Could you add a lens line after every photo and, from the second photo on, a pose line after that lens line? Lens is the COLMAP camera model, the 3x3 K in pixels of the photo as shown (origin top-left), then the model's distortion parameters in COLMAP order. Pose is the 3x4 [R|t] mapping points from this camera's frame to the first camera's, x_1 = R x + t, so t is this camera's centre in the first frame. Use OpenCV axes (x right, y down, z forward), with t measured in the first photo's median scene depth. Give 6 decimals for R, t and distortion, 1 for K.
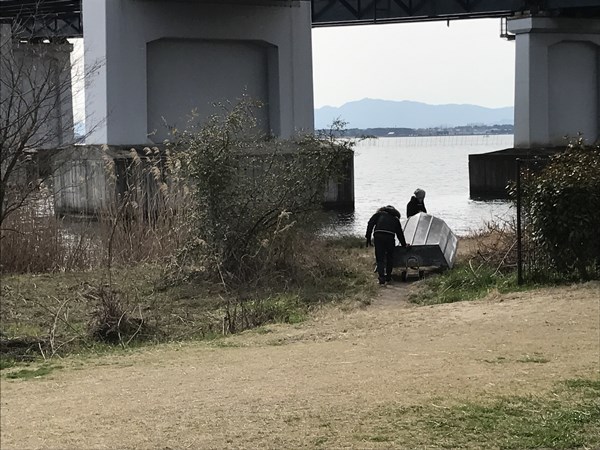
lens RADIAL K [[1572.8, 0, 300.0], [0, 1572.8, 226.6], [0, 0, 1]] dist [1.036179, 0.000000]
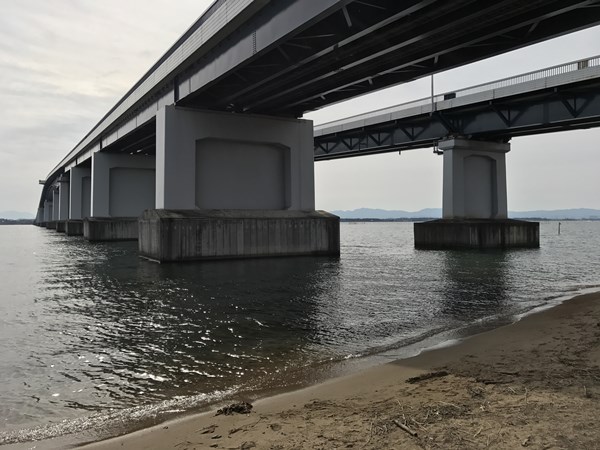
lens RADIAL K [[488.7, 0, 298.6], [0, 488.7, 223.9], [0, 0, 1]] dist [-0.006545, -0.005546]
pose [[0.995478, 0.014058, -0.093950, 0.034632], [-0.019450, 0.998201, -0.056722, -0.013568], [0.092983, 0.058292, 0.993960, 0.503226]]
